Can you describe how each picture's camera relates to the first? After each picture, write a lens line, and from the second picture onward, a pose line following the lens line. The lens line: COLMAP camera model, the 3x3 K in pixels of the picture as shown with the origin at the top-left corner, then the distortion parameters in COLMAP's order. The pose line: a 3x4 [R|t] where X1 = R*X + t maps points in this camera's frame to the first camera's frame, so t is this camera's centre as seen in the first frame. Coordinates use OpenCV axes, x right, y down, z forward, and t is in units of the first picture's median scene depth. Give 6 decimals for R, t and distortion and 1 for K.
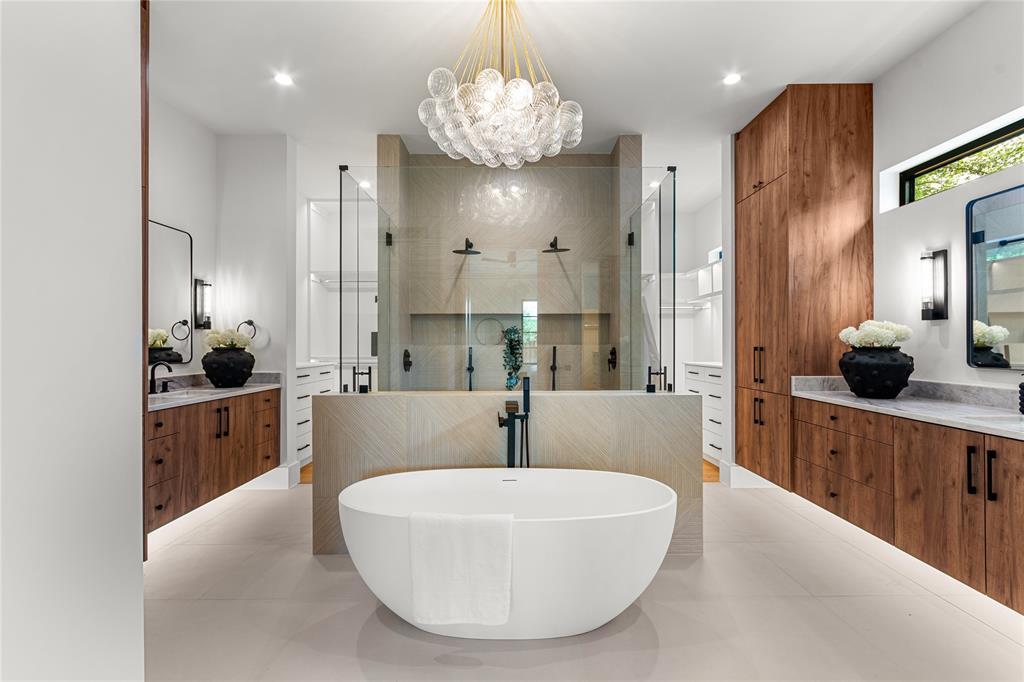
lens RADIAL K [[447.4, 0, 513.9], [0, 447.4, 344.4], [0, 0, 1]] dist [0.003517, 0.000383]
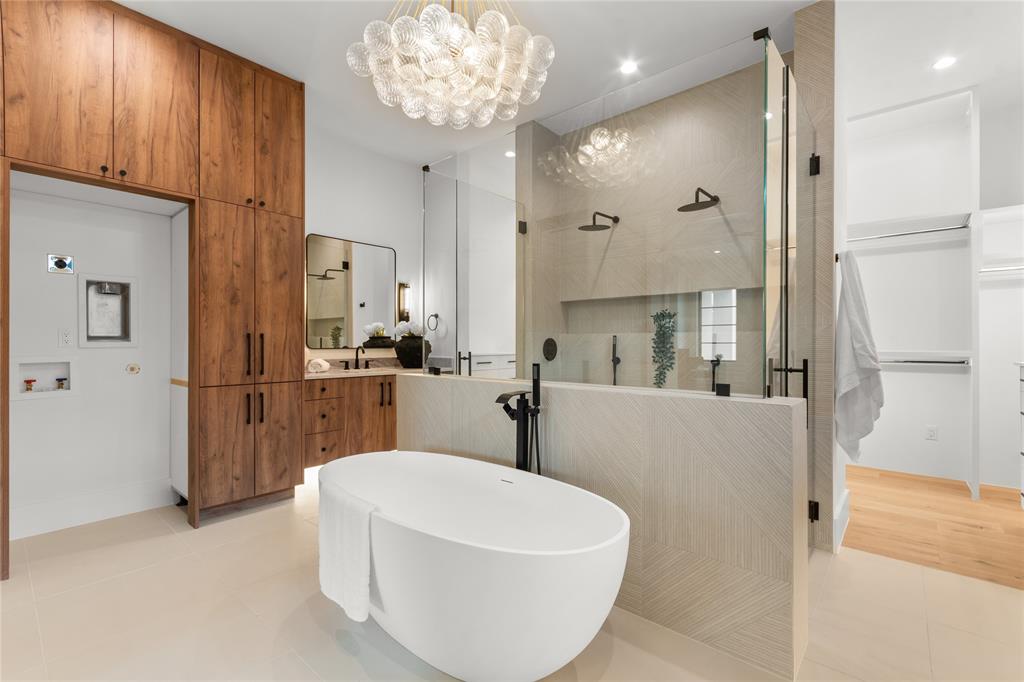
lens RADIAL K [[447.4, 0, 513.9], [0, 447.4, 344.4], [0, 0, 1]] dist [0.003517, 0.000383]
pose [[0.757685, 0.004803, -0.652603, 0.447273], [-0.002016, 0.999985, 0.005018, 0.026919], [0.652617, -0.002487, 0.757683, 0.280209]]
